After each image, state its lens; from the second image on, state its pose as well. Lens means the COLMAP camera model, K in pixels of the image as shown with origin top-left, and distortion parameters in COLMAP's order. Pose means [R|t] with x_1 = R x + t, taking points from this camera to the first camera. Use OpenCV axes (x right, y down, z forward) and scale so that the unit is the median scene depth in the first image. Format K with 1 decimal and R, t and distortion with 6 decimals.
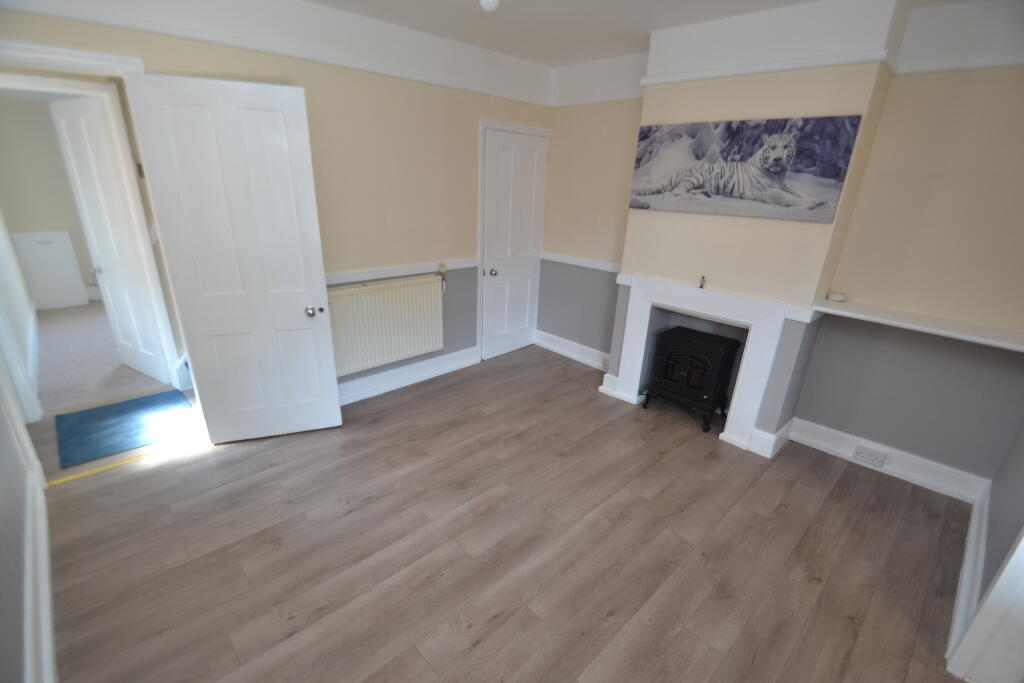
lens RADIAL K [[456.2, 0, 503.3], [0, 456.2, 357.8], [0, 0, 1]] dist [0.003116, -0.021047]
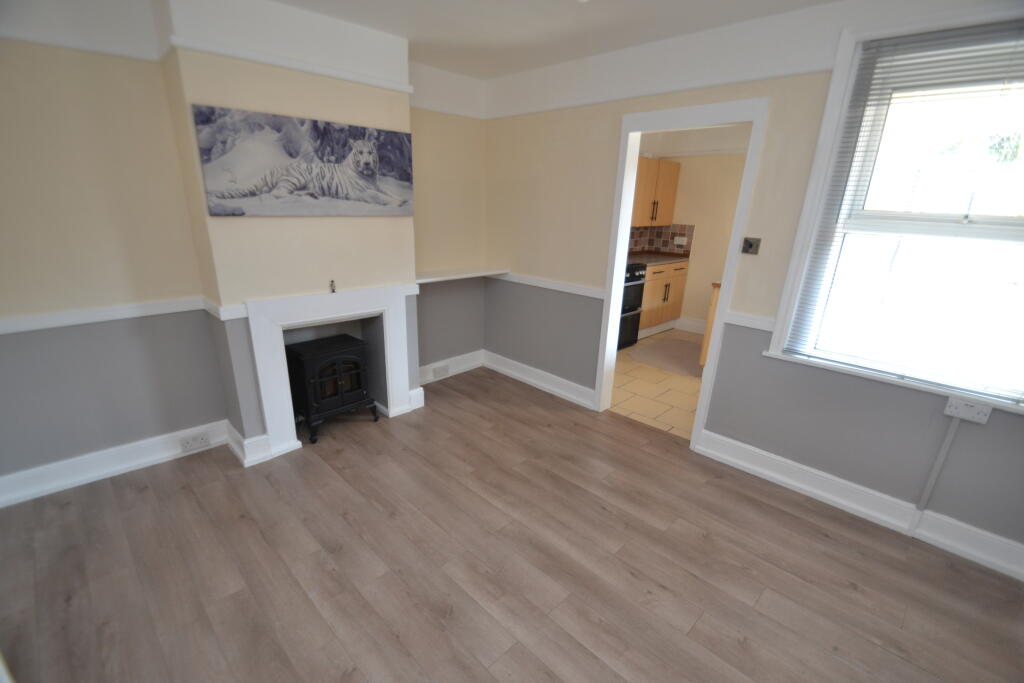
lens RADIAL K [[456.2, 0, 503.3], [0, 456.2, 357.8], [0, 0, 1]] dist [0.003116, -0.021047]
pose [[-0.025727, -0.349270, 0.936669, -0.588149], [0.335950, 0.879464, 0.337167, -0.262757], [-0.941528, 0.323348, 0.094712, 0.682781]]
